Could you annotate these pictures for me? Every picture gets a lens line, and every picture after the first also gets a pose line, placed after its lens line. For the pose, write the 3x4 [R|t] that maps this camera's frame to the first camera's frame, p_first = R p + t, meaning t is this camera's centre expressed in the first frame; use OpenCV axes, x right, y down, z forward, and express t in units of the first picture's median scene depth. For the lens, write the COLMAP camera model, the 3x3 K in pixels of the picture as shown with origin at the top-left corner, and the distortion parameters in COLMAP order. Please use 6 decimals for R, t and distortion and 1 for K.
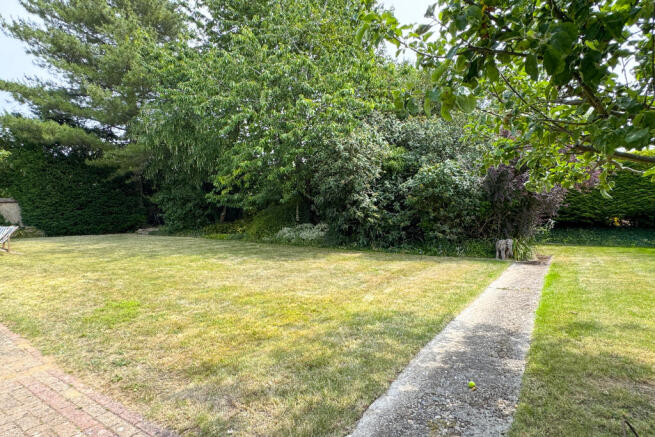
lens RADIAL K [[367.5, 0, 328.7], [0, 367.5, 201.2], [0, 0, 1]] dist [0.003105, 0.001091]
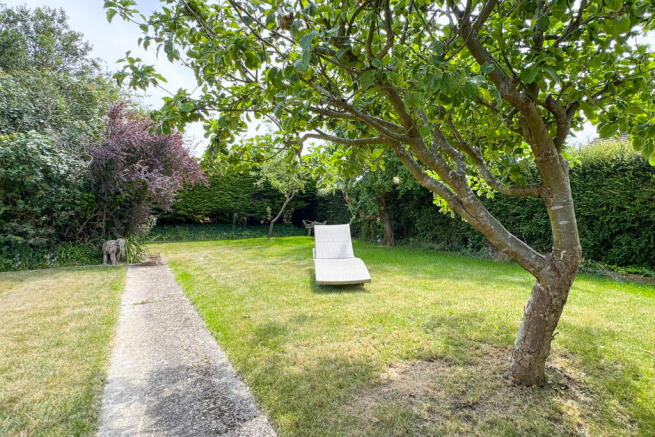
lens RADIAL K [[367.5, 0, 328.7], [0, 367.5, 201.2], [0, 0, 1]] dist [0.003105, 0.001091]
pose [[0.500969, 0.030973, 0.864911, 0.004133], [-0.030538, 0.999370, -0.018101, 0.017503], [-0.864927, -0.017345, 0.501599, 0.166445]]
